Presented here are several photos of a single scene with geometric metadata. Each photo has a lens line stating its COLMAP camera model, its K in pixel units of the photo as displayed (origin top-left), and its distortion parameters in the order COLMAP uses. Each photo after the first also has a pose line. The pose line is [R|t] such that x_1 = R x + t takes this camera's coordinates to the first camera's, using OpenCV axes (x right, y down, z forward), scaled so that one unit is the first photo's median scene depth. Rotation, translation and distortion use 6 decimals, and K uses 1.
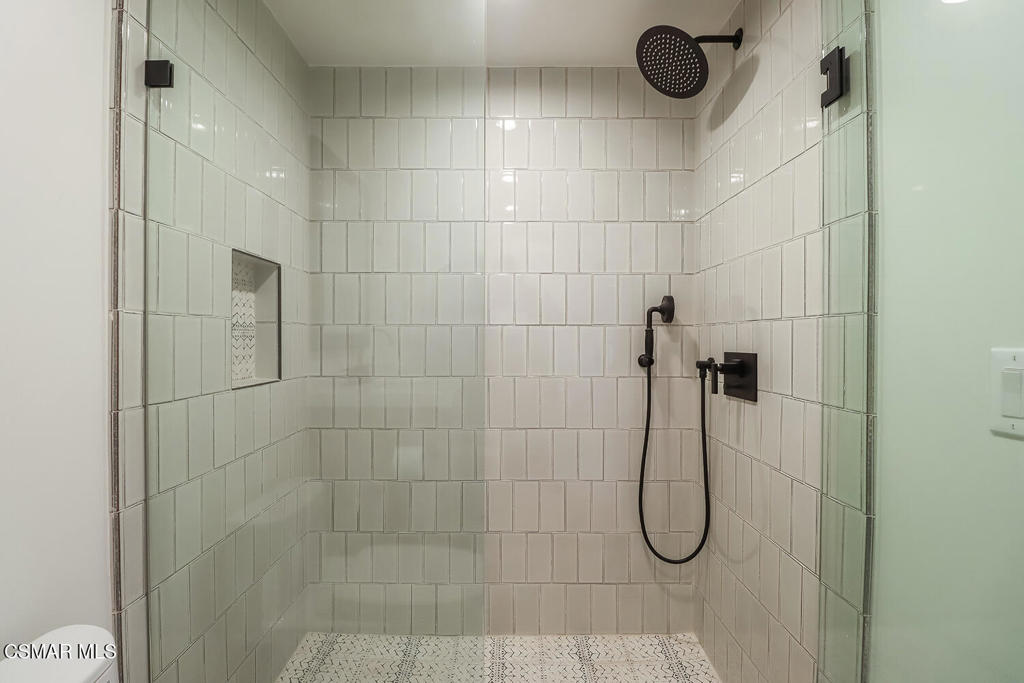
lens RADIAL K [[480.5, 0, 512.0], [0, 480.5, 341.5], [0, 0, 1]] dist [0.000748, 0.000128]
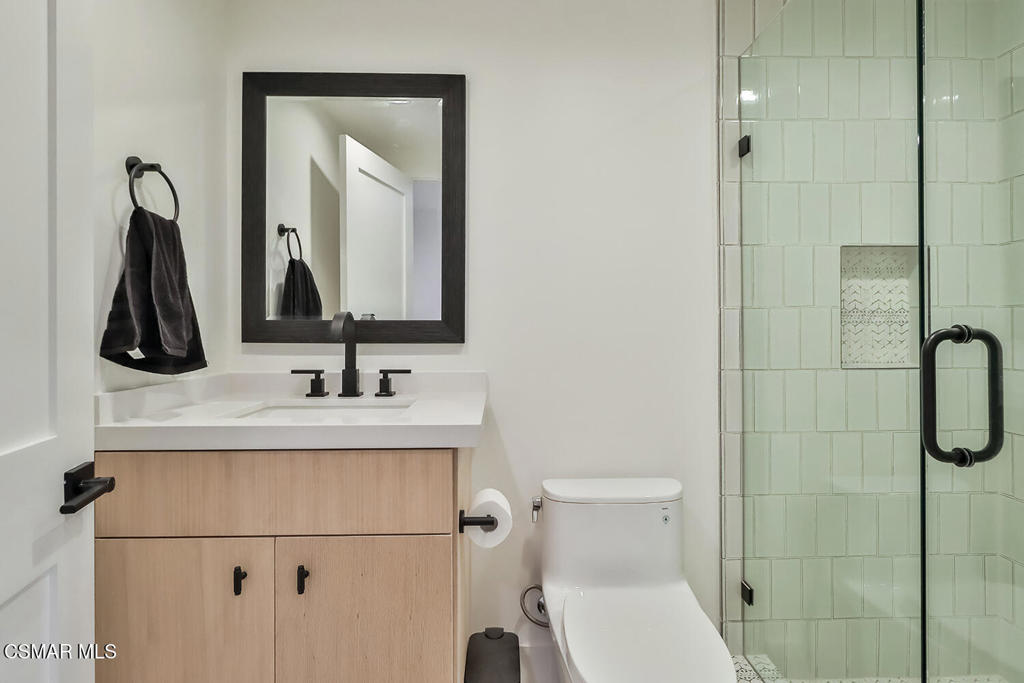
lens RADIAL K [[516.7, 0, 511.3], [0, 516.7, 327.0], [0, 0, 1]] dist [0.000071, 0.000017]
pose [[0.022700, -0.004716, -0.999731, 0.752449], [0.001075, 0.999988, -0.004693, 0.006172], [0.999742, -0.000968, 0.022704, 0.220882]]
